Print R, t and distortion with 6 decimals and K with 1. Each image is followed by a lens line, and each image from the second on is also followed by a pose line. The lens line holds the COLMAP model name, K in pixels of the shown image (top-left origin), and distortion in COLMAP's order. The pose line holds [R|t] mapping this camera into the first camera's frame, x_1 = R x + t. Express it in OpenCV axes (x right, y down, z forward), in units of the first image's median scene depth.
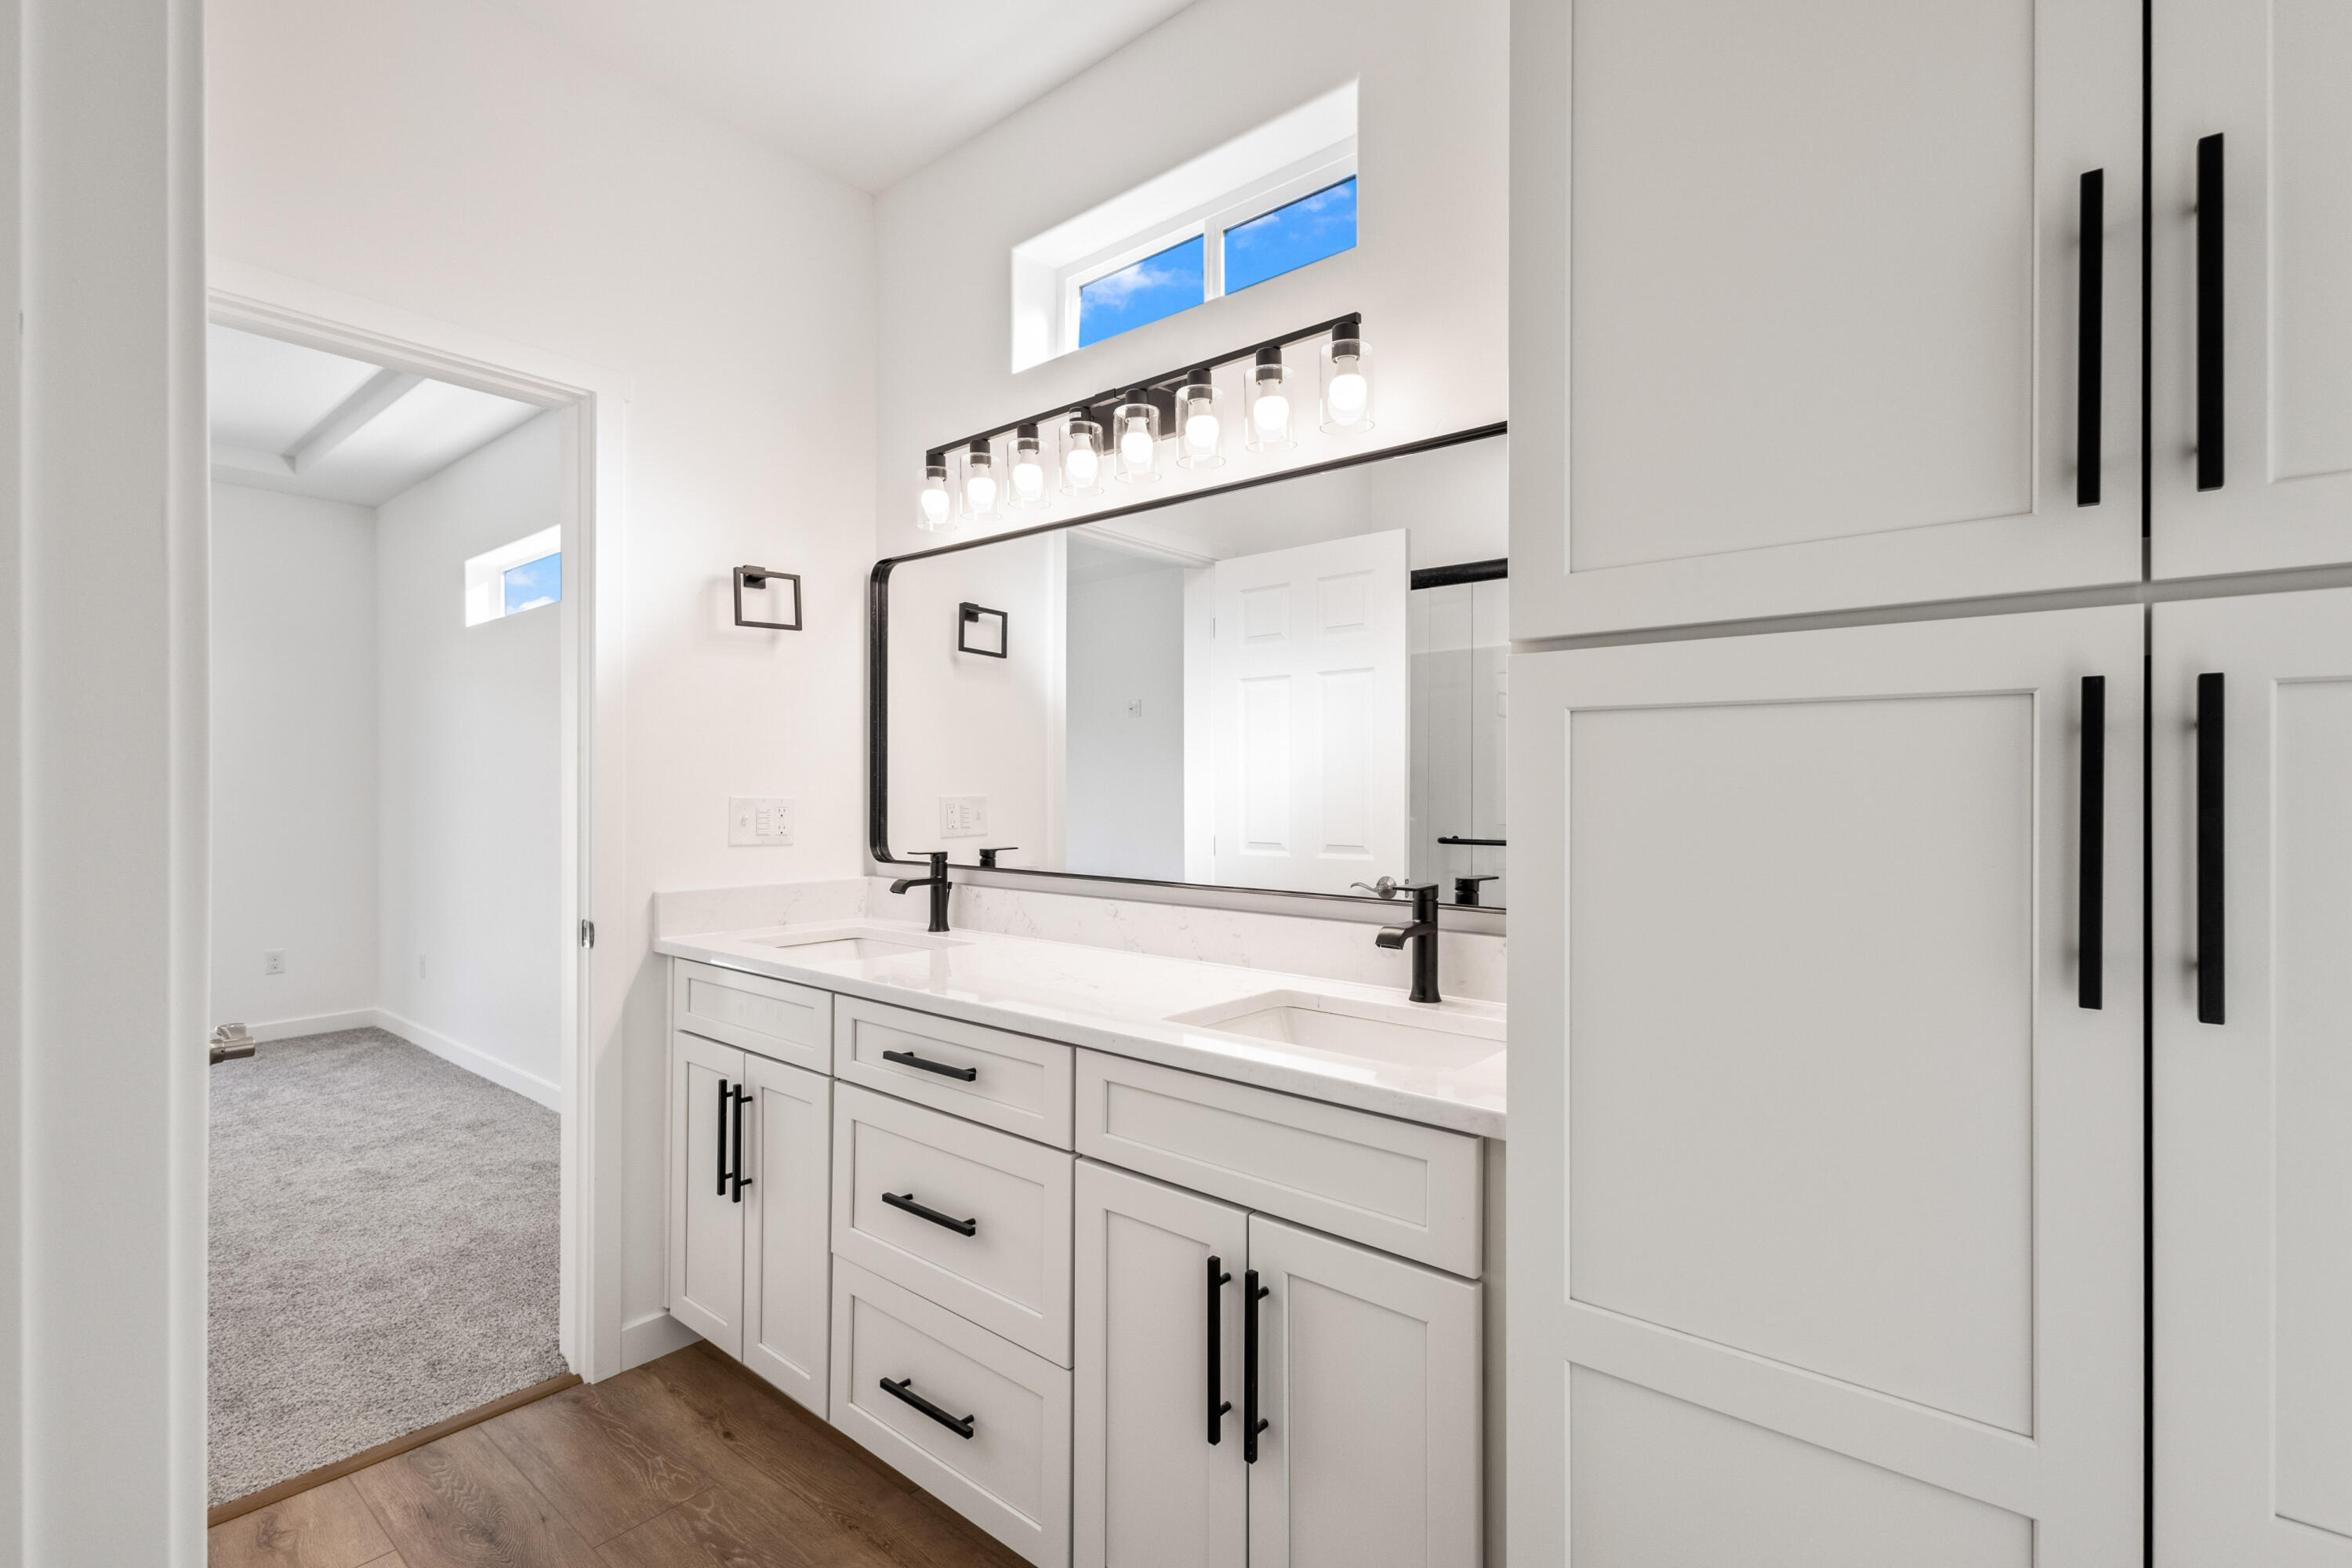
lens RADIAL K [[1081.1, 0, 1159.9], [0, 1081.1, 789.5], [0, 0, 1]] dist [0.011871, -0.003503]
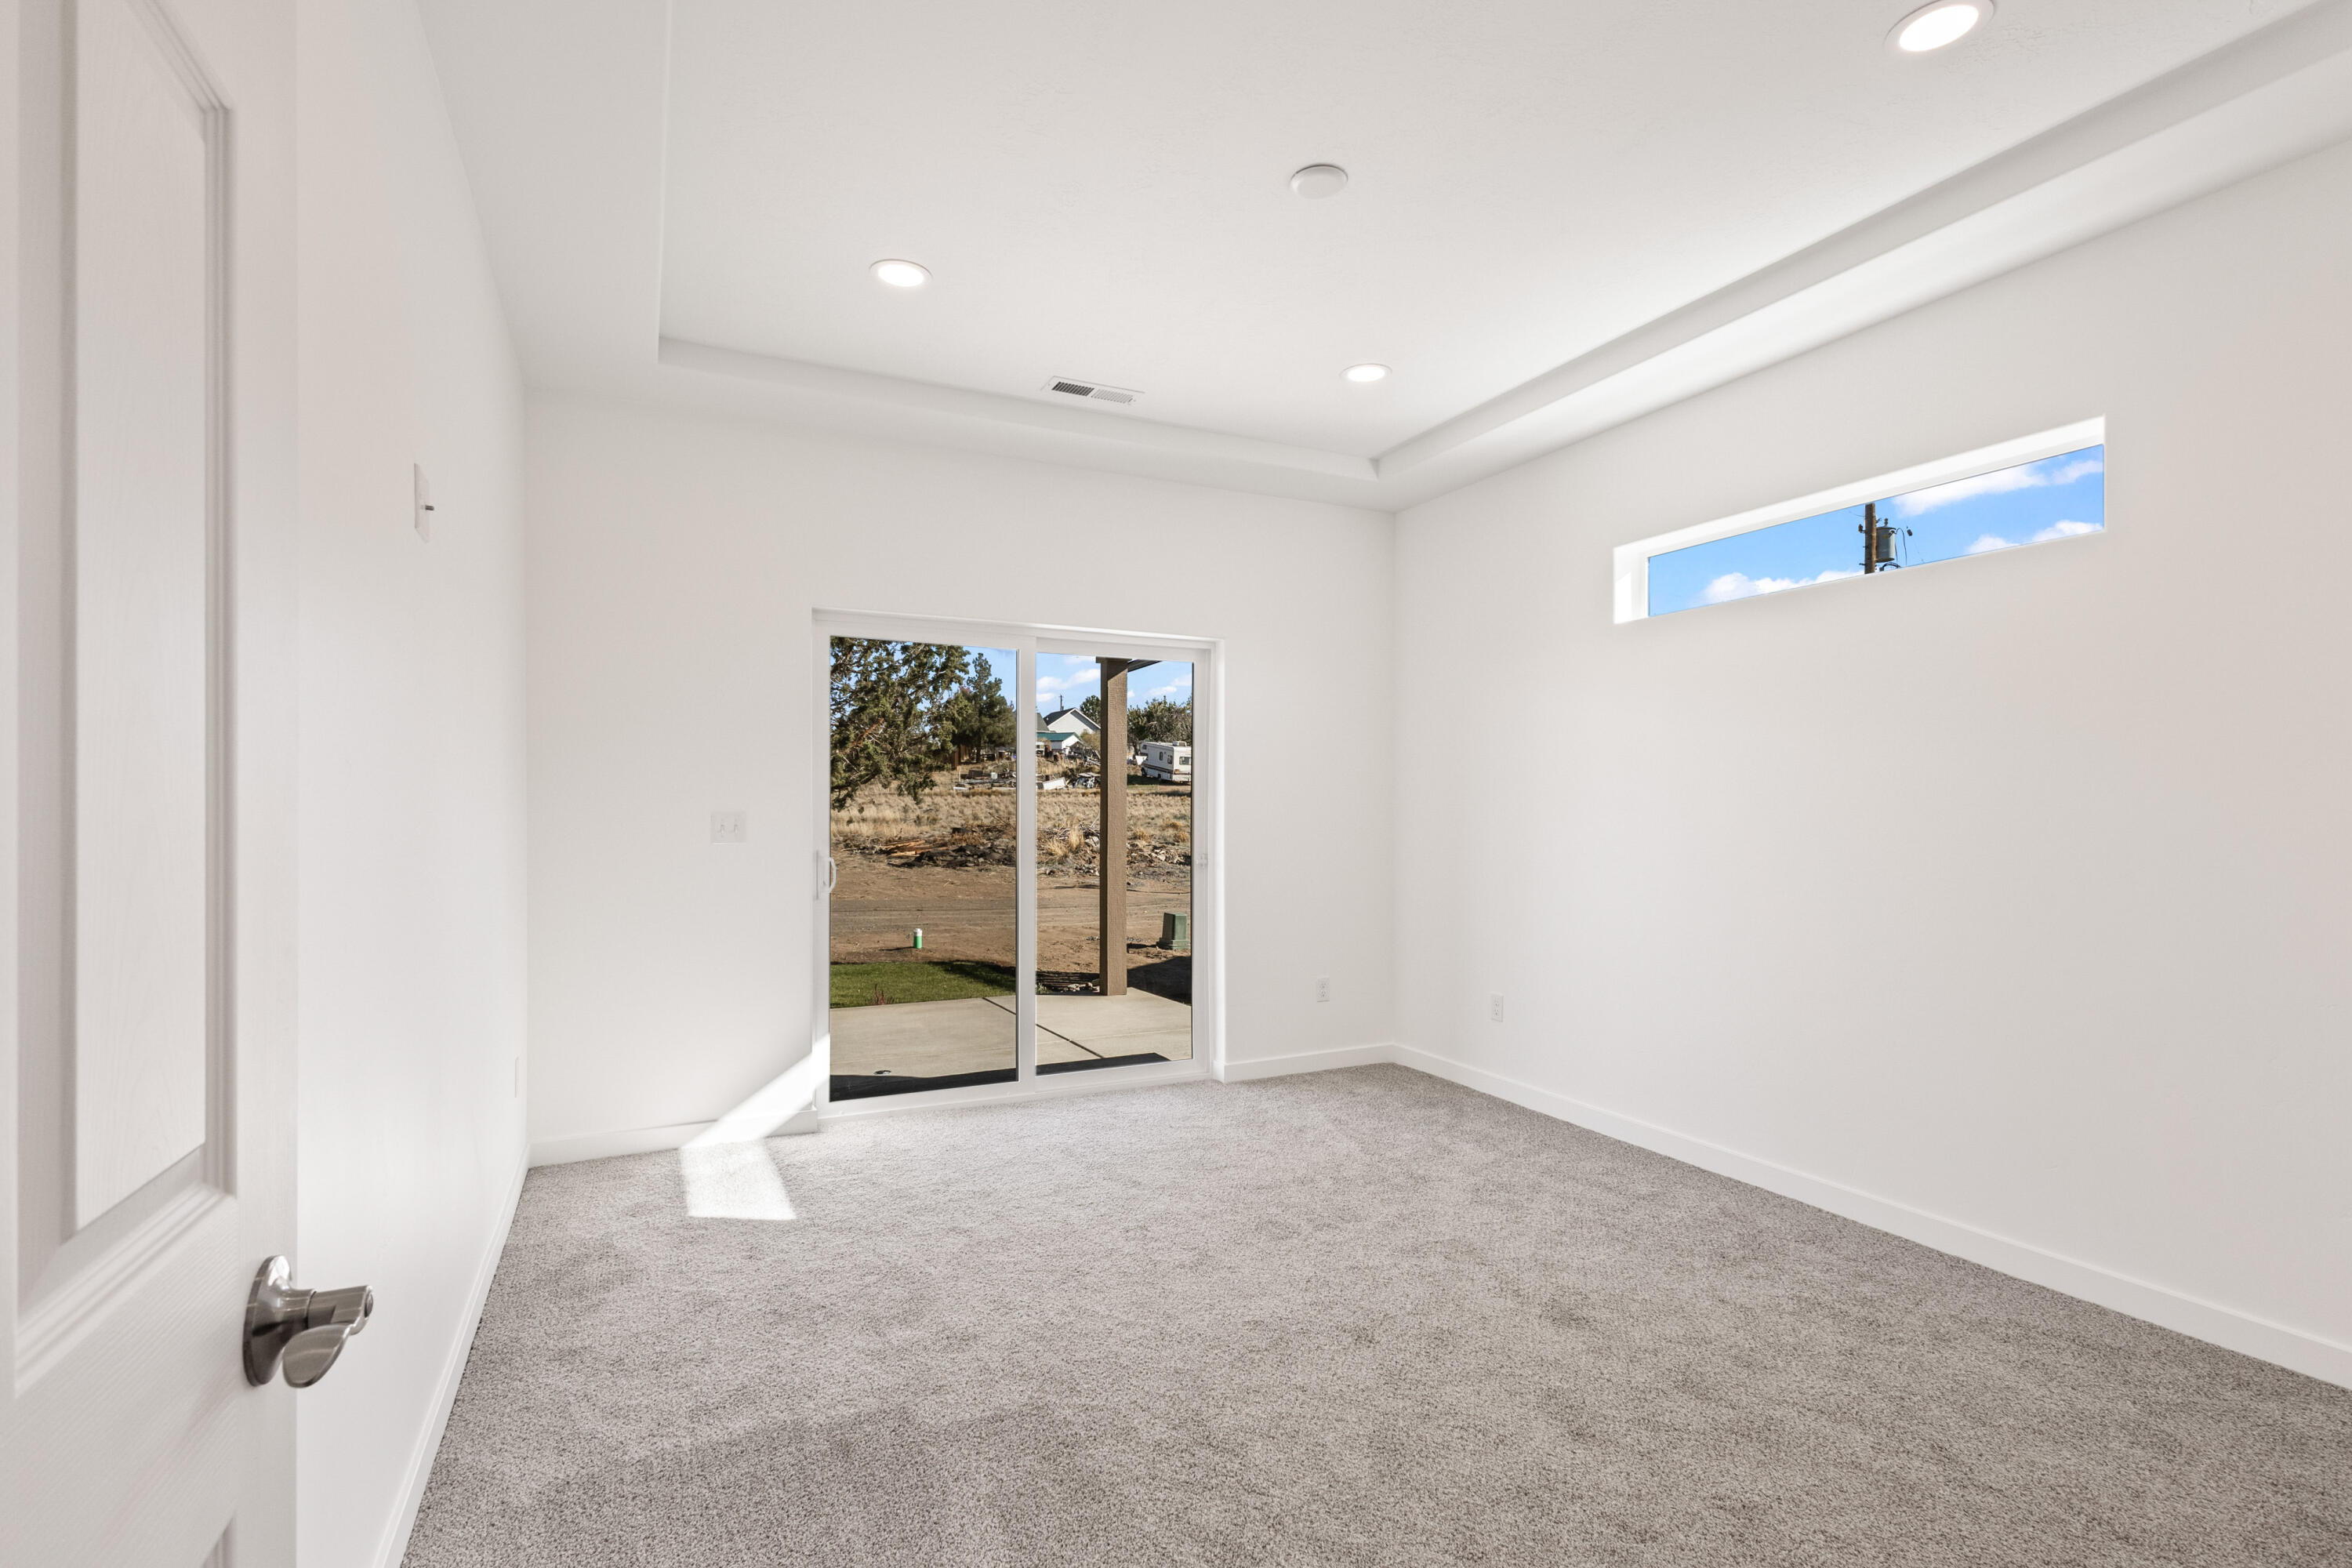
lens RADIAL K [[1081.1, 0, 1181.4], [0, 1081.1, 805.0], [0, 0, 1]] dist [0.011871, -0.003503]
pose [[0.921186, 0.008555, -0.389030, -0.670044], [-0.011119, 0.999929, -0.004341, 0.000856], [0.388965, 0.008324, 0.921215, 0.079821]]
